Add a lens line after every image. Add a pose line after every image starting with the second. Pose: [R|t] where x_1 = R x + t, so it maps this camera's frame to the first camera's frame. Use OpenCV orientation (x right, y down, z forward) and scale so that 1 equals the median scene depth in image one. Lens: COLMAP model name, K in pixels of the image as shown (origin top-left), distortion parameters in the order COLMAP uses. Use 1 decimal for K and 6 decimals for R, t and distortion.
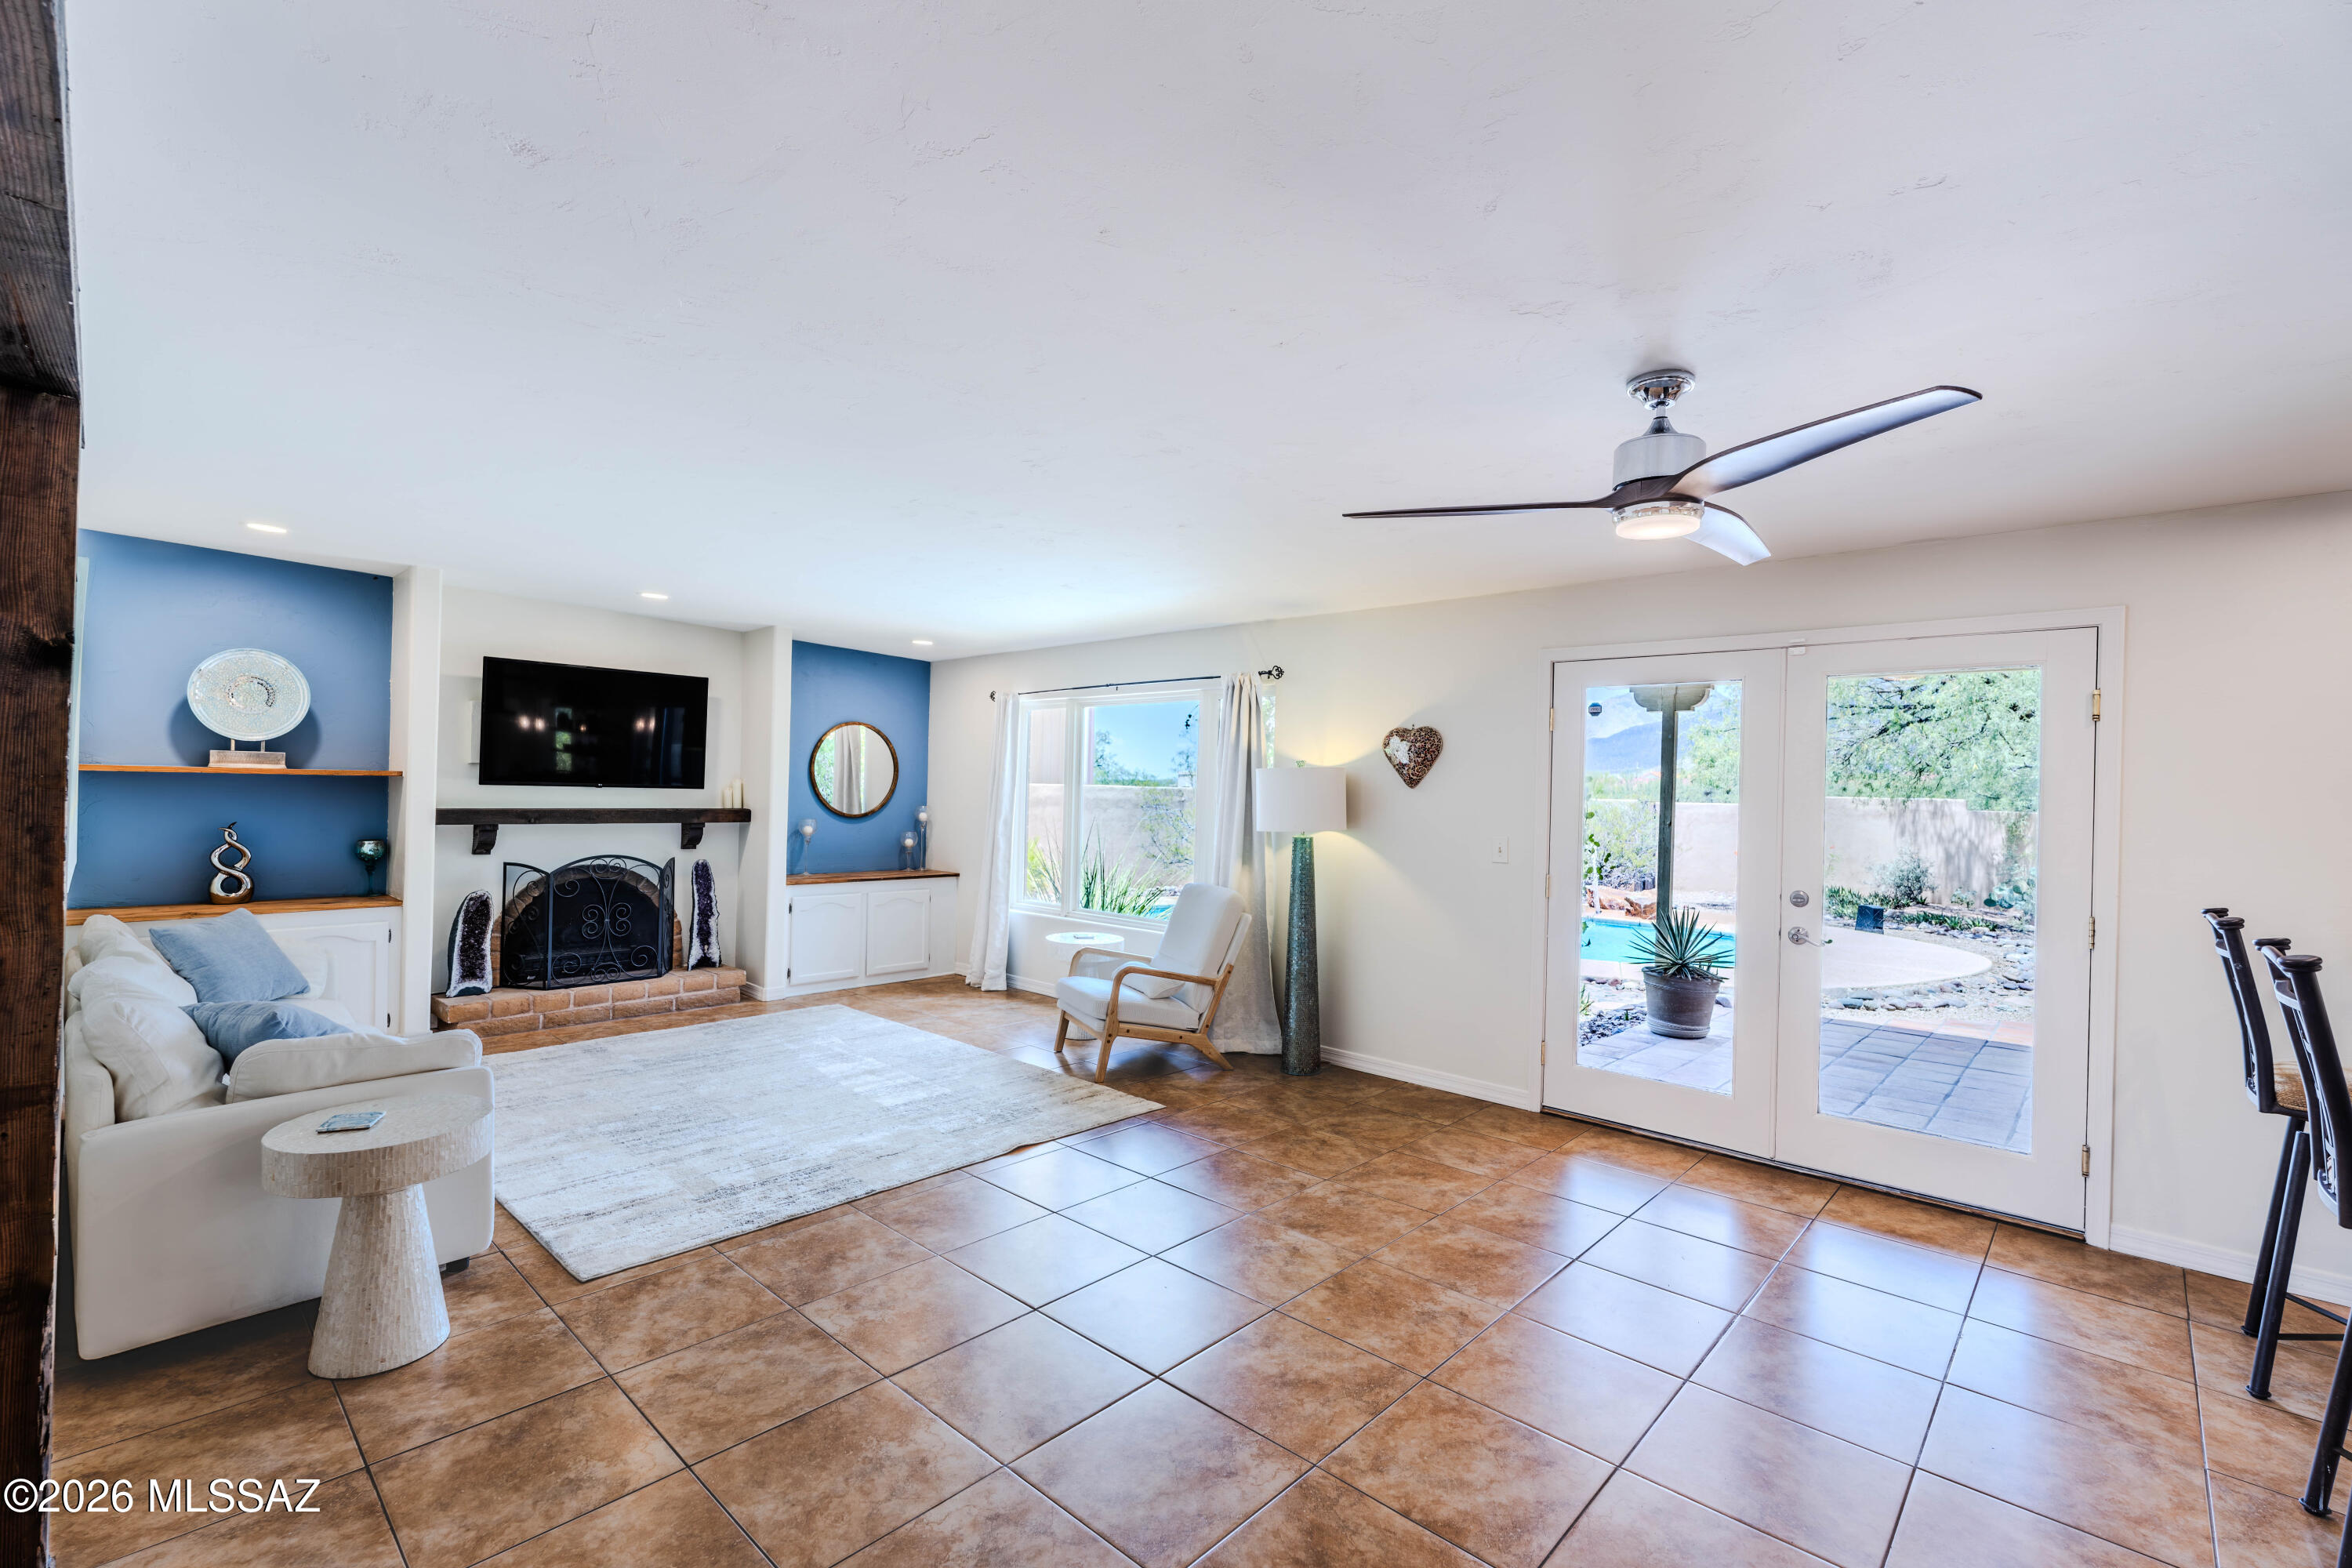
lens RADIAL K [[1023.8, 0, 1170.9], [0, 1023.8, 785.0], [0, 0, 1]] dist [-0.001964, -0.000197]
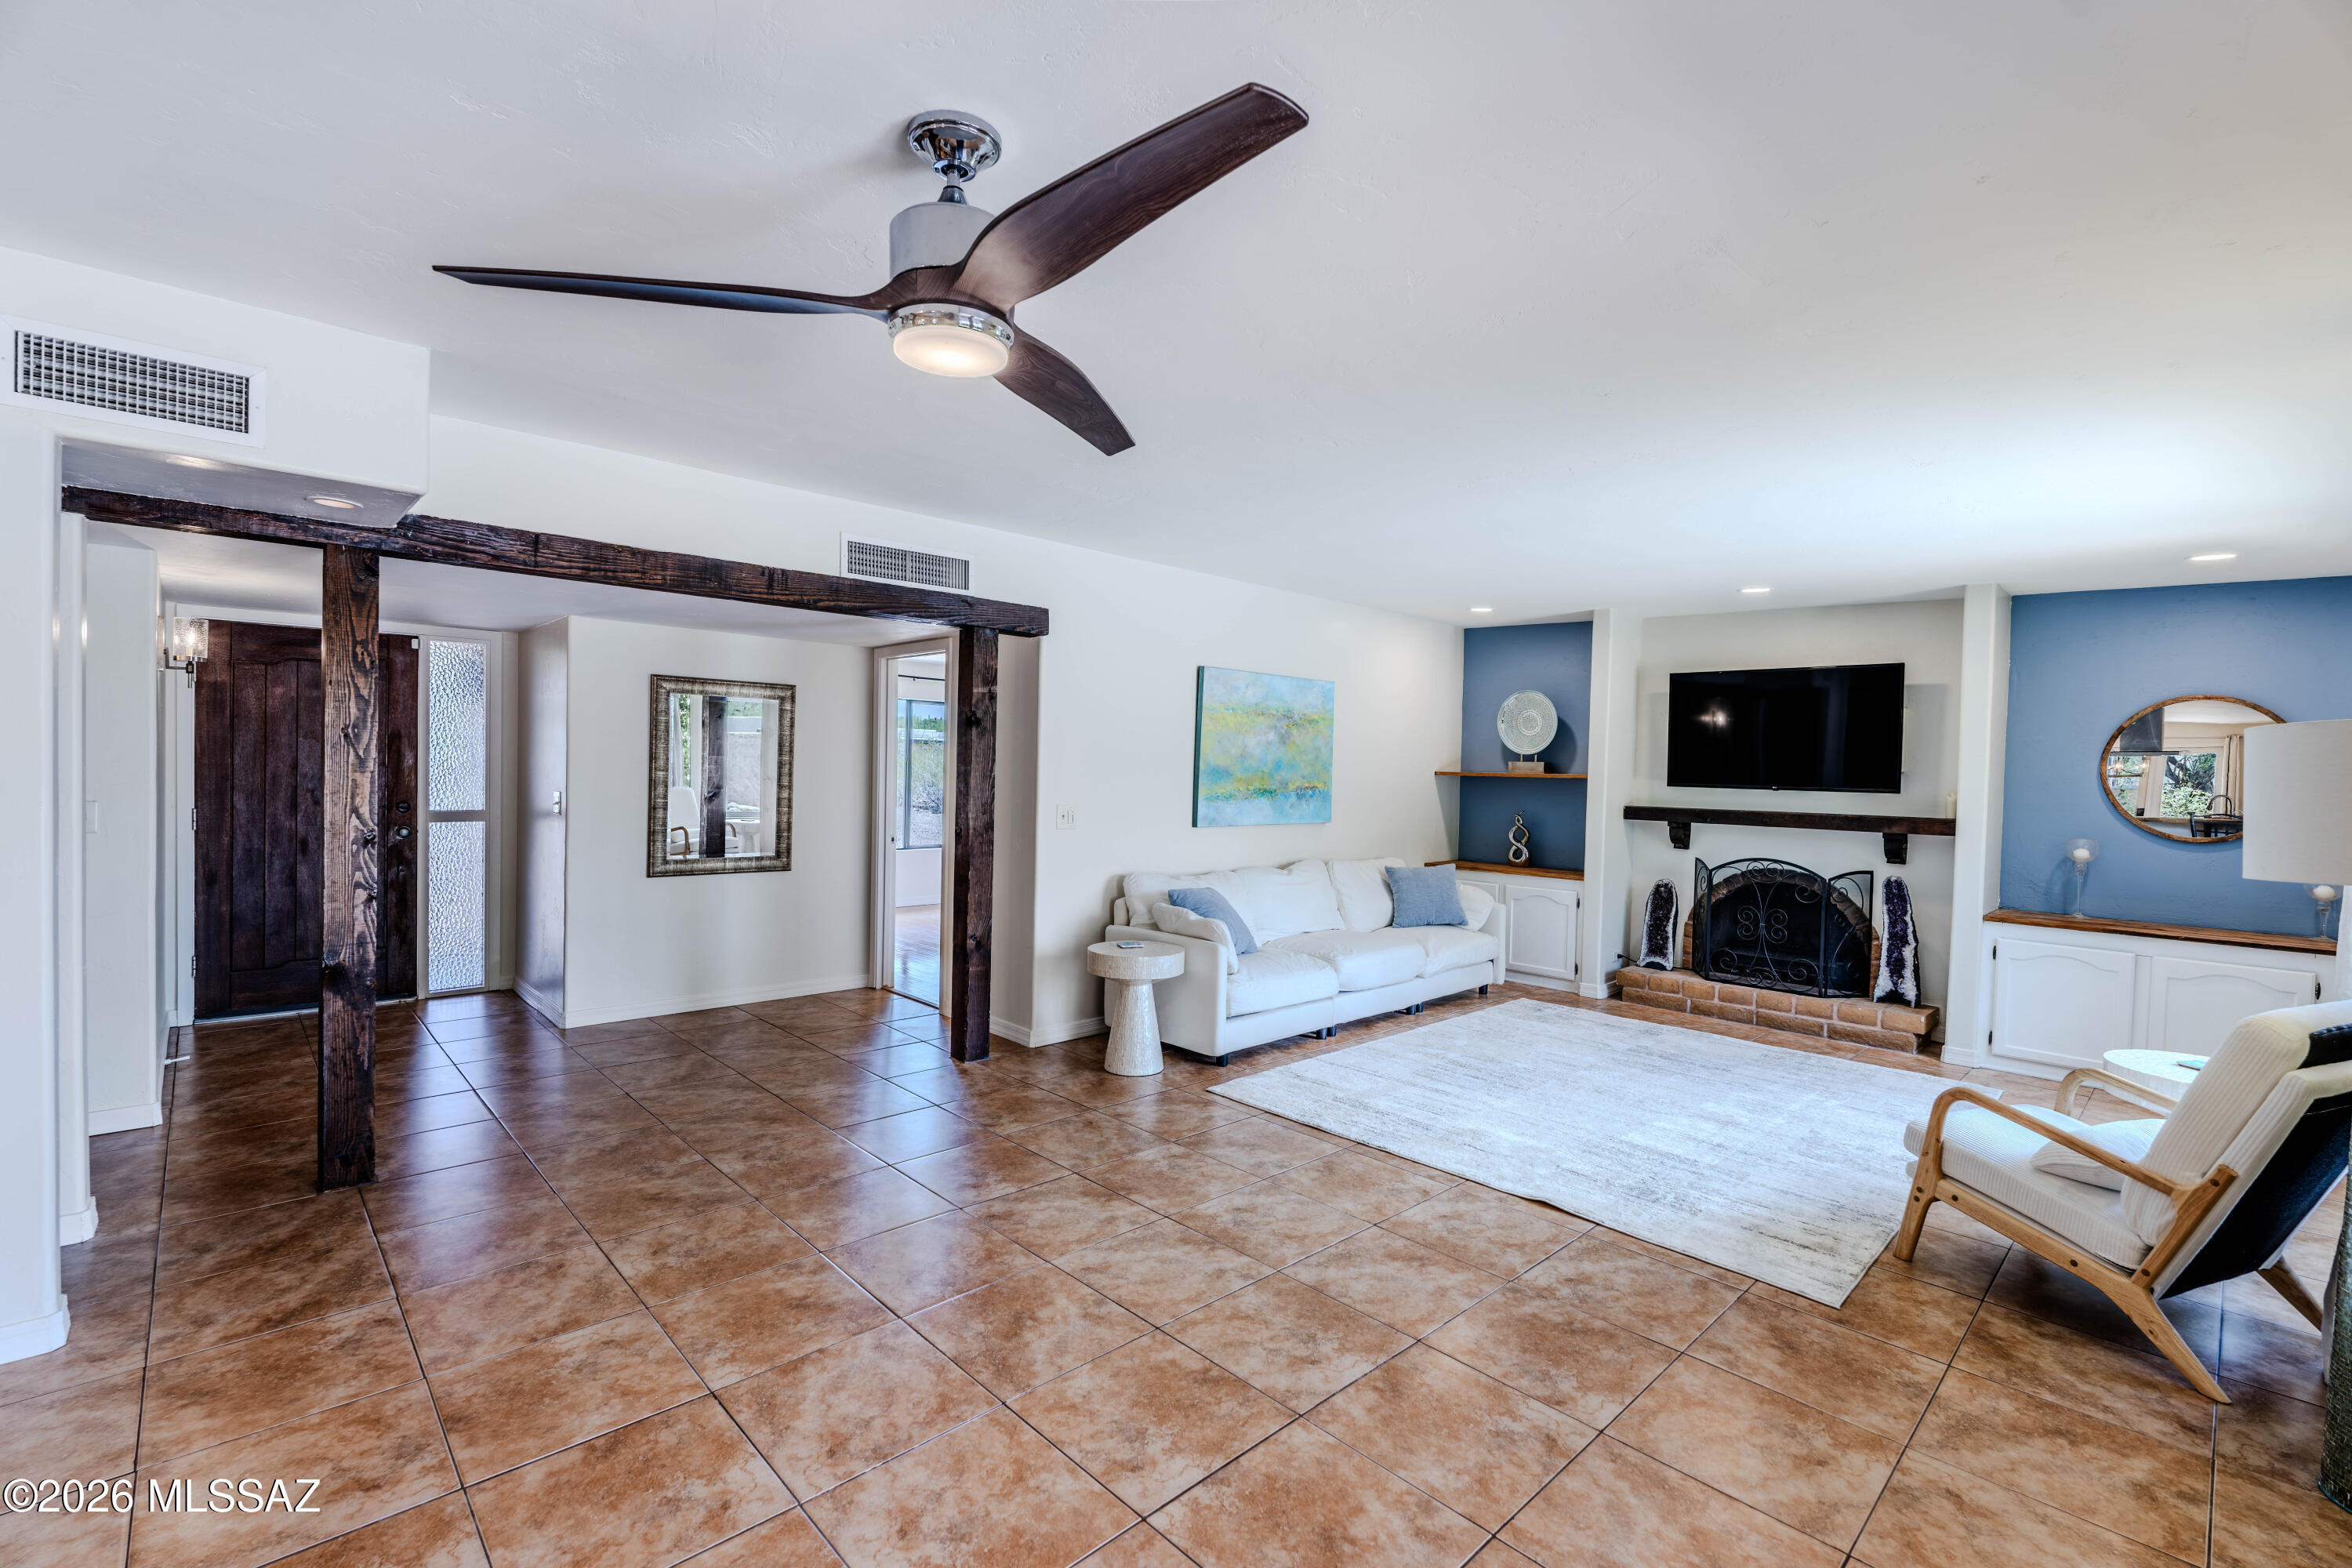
lens RADIAL K [[1023.8, 0, 1170.9], [0, 1023.8, 785.0], [0, 0, 1]] dist [-0.001964, -0.000197]
pose [[-0.054781, -0.007185, -0.998473, 0.560049], [-0.019515, 0.999791, -0.006123, 0.018197], [0.998308, 0.019150, -0.054909, 0.580472]]
